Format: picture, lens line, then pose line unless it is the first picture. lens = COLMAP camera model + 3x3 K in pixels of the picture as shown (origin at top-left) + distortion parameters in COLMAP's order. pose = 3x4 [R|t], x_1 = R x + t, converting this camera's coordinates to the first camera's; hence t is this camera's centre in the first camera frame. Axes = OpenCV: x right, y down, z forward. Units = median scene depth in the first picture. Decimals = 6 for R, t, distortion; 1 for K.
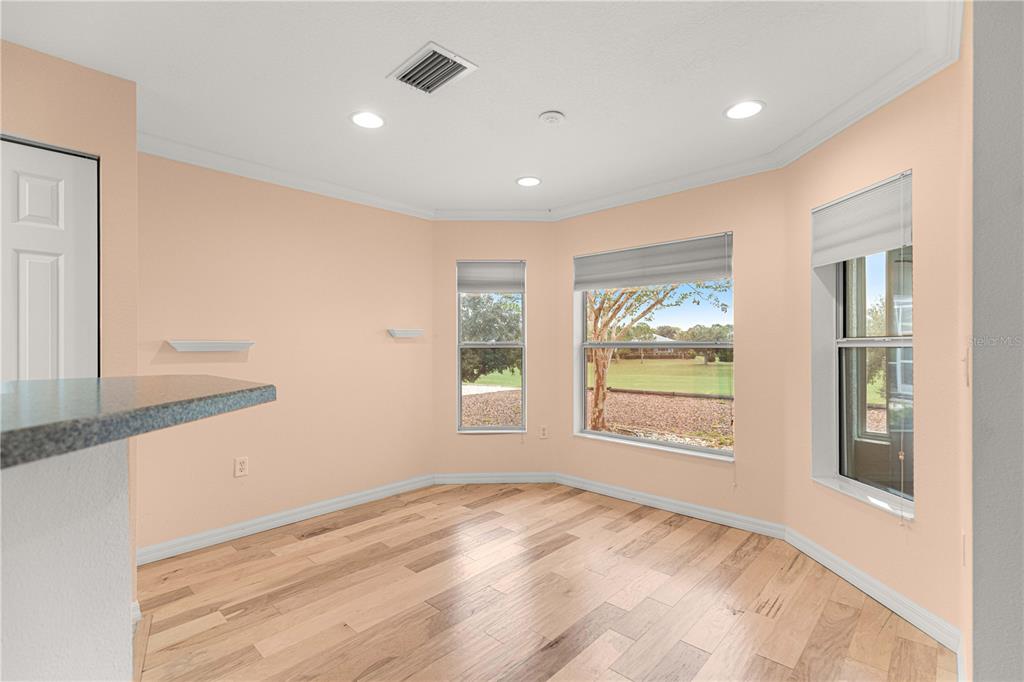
lens RADIAL K [[456.6, 0, 505.2], [0, 456.6, 345.4], [0, 0, 1]] dist [0.003331, -0.000307]
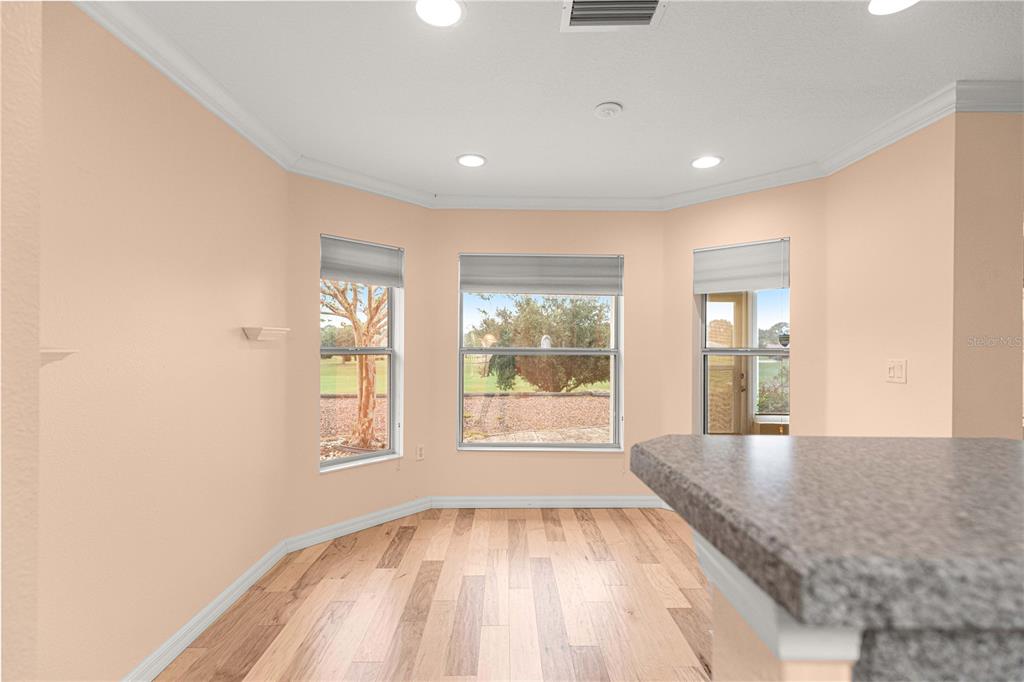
lens RADIAL K [[456.6, 0, 505.2], [0, 456.6, 345.4], [0, 0, 1]] dist [0.003331, -0.000307]
pose [[0.718657, 0.006917, 0.695330, -0.458801], [-0.007118, 0.999971, -0.002590, -0.011415], [-0.695328, -0.003088, 0.718686, 0.316651]]
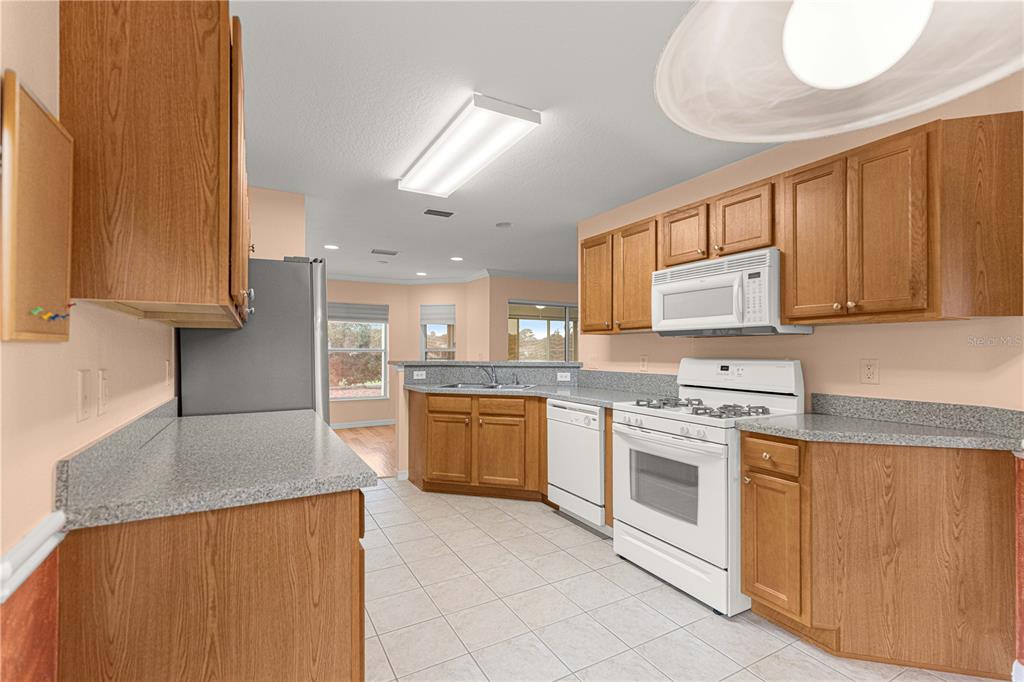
lens RADIAL K [[456.6, 0, 505.2], [0, 456.6, 345.4], [0, 0, 1]] dist [0.003331, -0.000307]
pose [[0.304064, 0.005499, 0.952636, -1.434775], [0.001248, 0.999980, -0.006171, -0.010024], [-0.952651, 0.003065, 0.304051, -0.300844]]
